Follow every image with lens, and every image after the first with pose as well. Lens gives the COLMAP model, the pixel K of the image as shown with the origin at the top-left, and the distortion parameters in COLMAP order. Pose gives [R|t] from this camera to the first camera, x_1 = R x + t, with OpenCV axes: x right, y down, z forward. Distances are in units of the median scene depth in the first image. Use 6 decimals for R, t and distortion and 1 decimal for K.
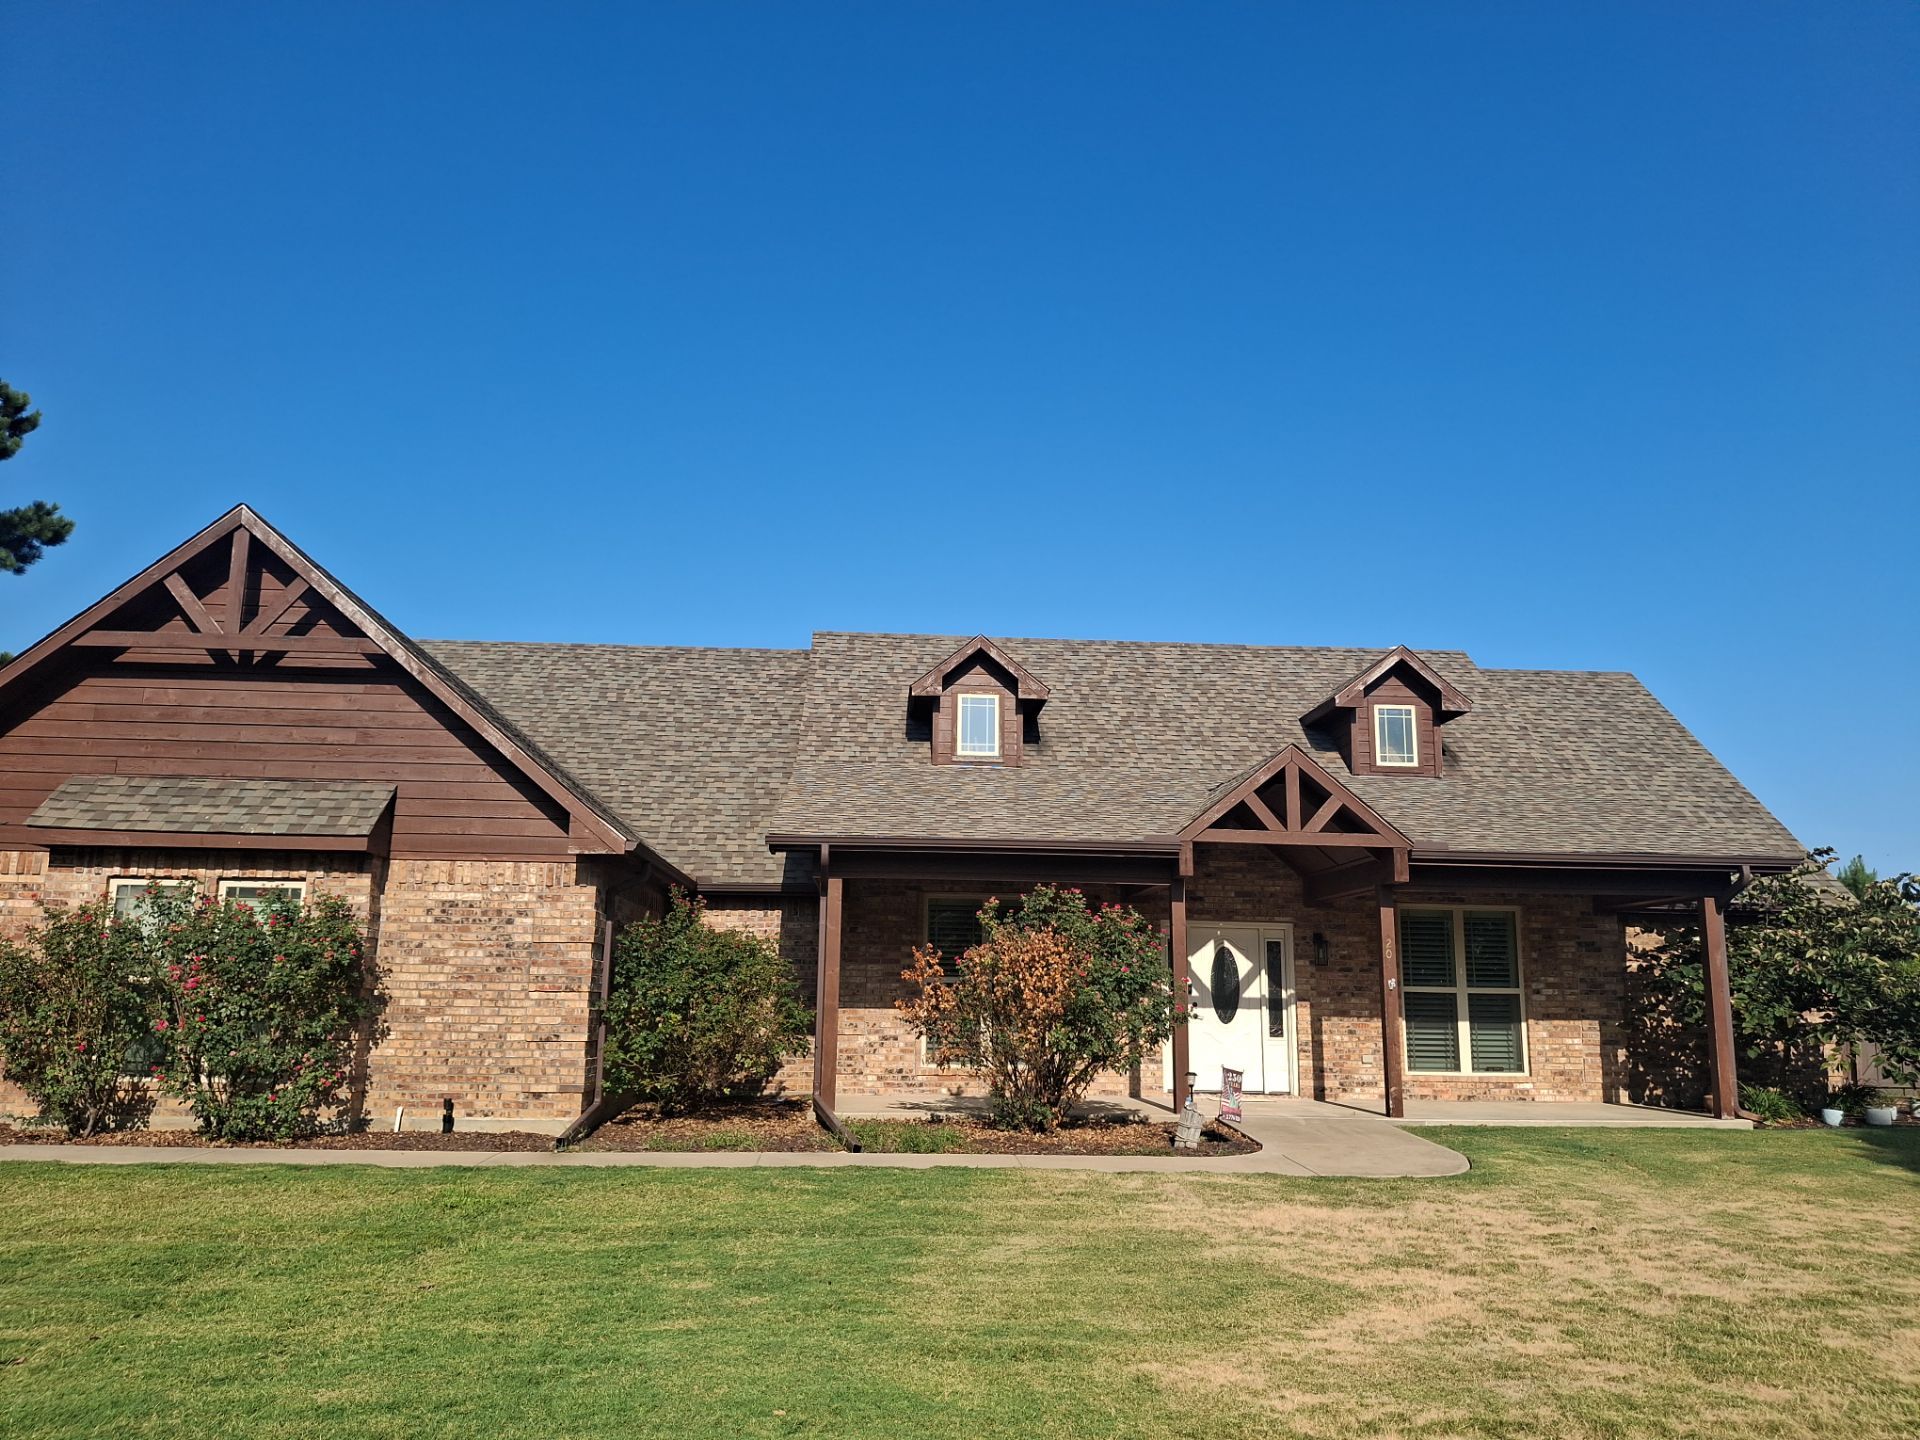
lens RADIAL K [[1423.1, 0, 958.1], [0, 1423.1, 742.1], [0, 0, 1]] dist [0.092404, -0.137603]
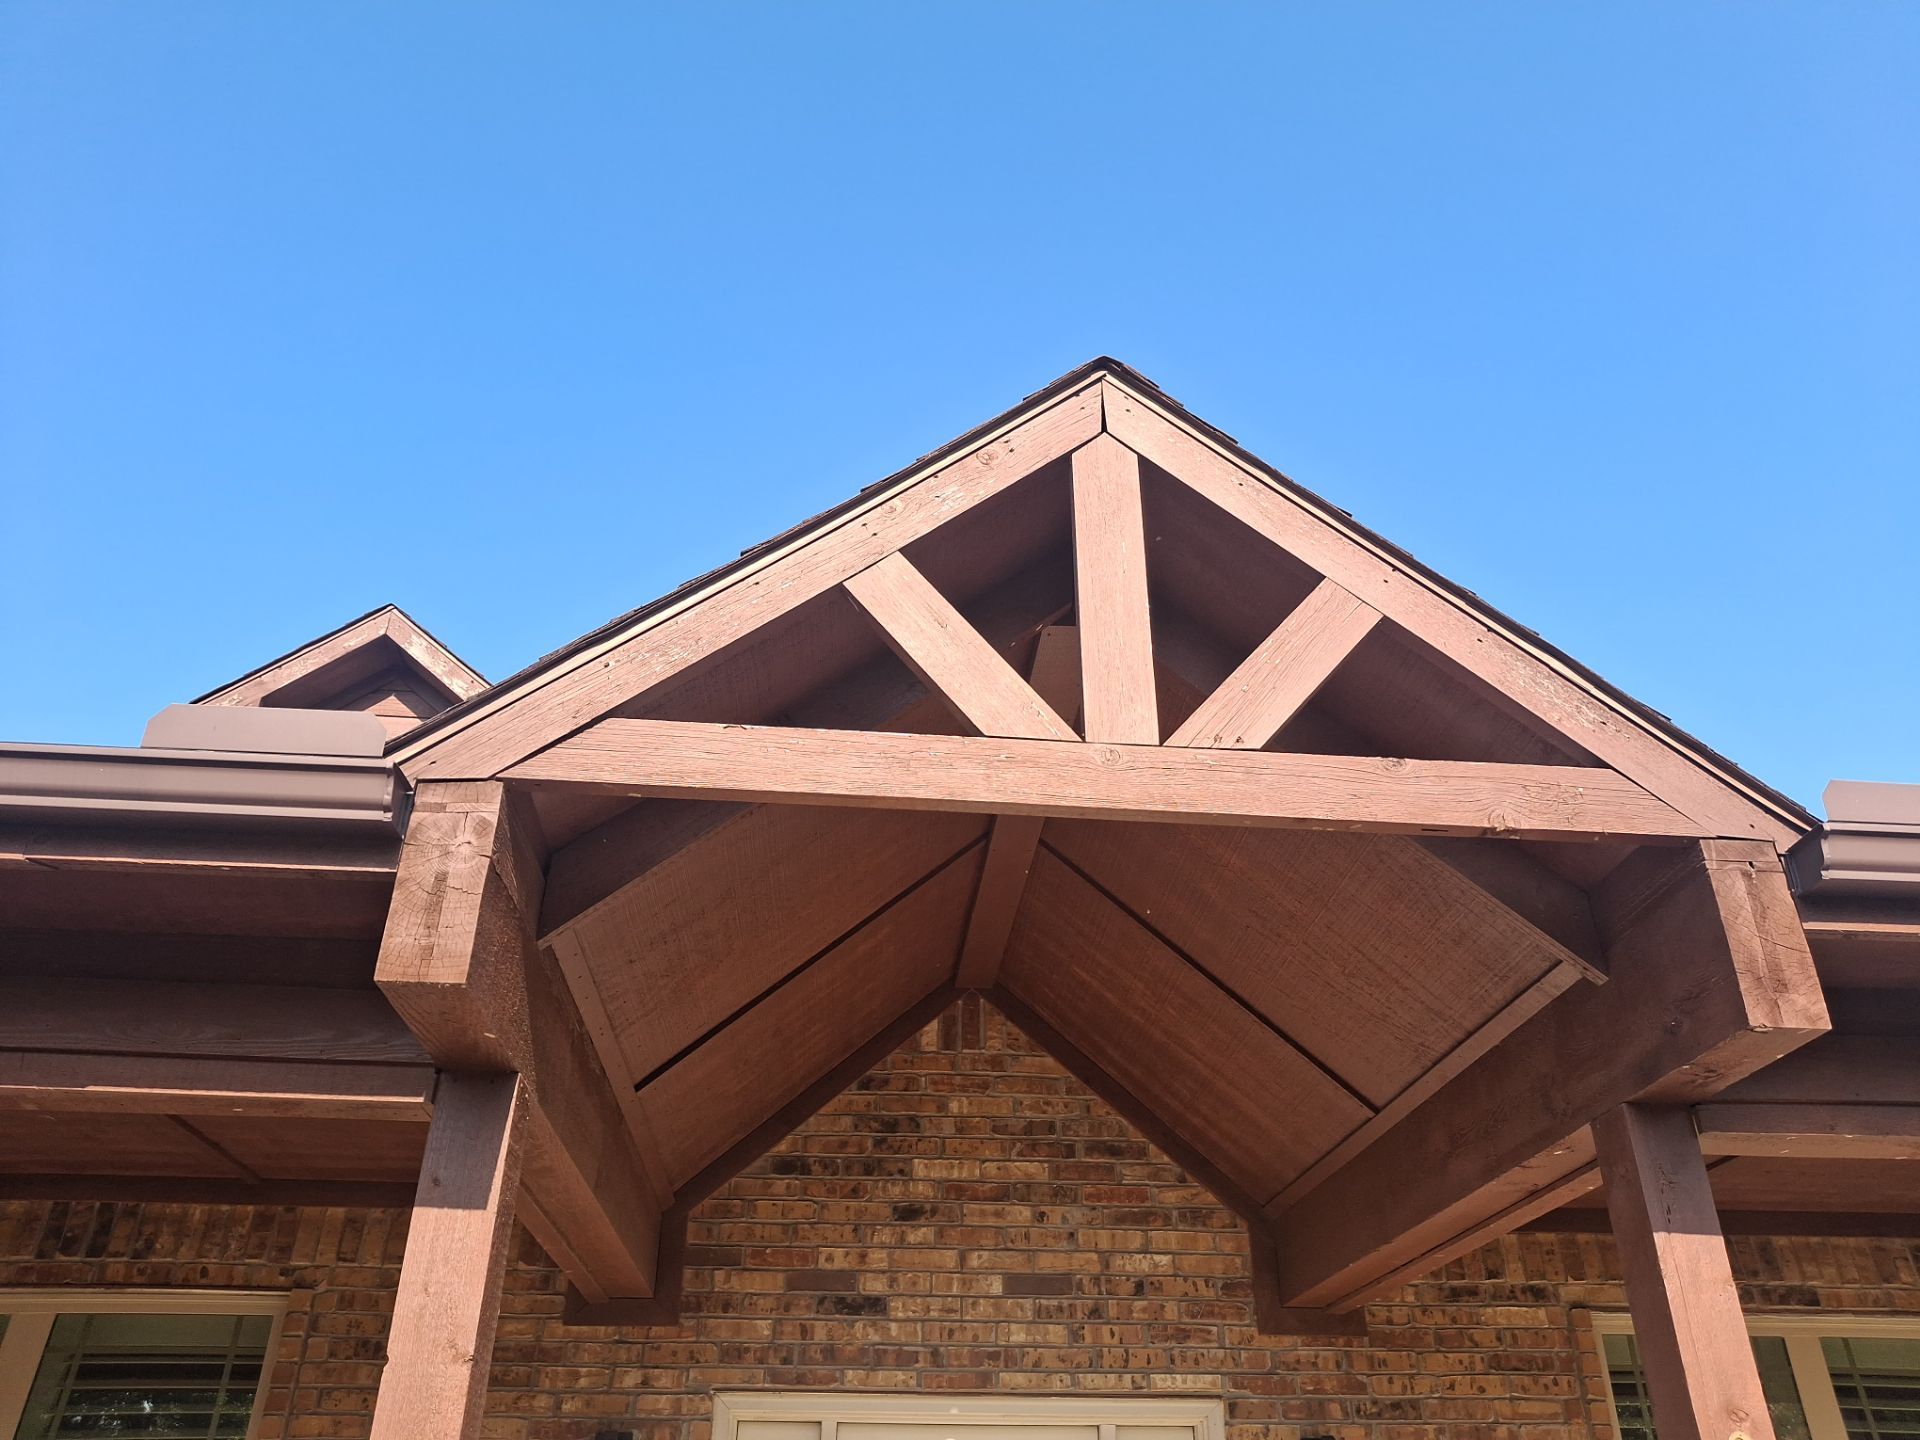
lens RADIAL K [[1500.7, 0, 968.0], [0, 1500.7, 677.6], [0, 0, 1]] dist [-0.012336, -0.009006]
pose [[0.999458, 0.003562, 0.032722, 0.232440], [0.008549, 0.931919, -0.362565, 0.133748], [-0.031785, 0.362649, 0.931384, 0.912354]]
